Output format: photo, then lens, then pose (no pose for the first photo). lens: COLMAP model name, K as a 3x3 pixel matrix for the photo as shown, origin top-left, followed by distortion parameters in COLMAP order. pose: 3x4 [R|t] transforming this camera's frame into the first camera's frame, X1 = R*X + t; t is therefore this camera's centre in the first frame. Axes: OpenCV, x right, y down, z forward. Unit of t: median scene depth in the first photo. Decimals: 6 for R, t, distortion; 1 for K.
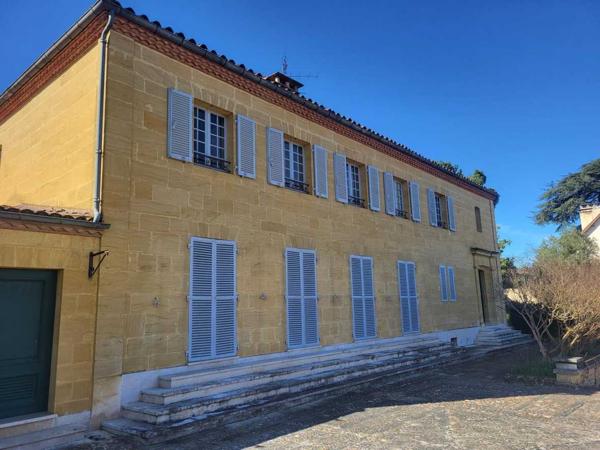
lens RADIAL K [[449.6, 0, 303.4], [0, 449.6, 224.1], [0, 0, 1]] dist [0.034516, 0.002888]
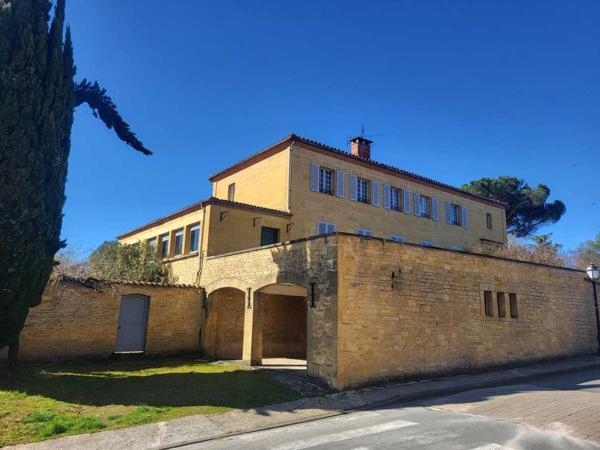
lens RADIAL K [[449.6, 0, 300.9], [0, 449.6, 227.3], [0, 0, 1]] dist [0.034516, 0.002888]
pose [[0.979111, 0.014478, -0.202809, 0.131109], [-0.017573, 0.999755, -0.013468, 0.076178], [0.202564, 0.016751, 0.979126, -1.157936]]
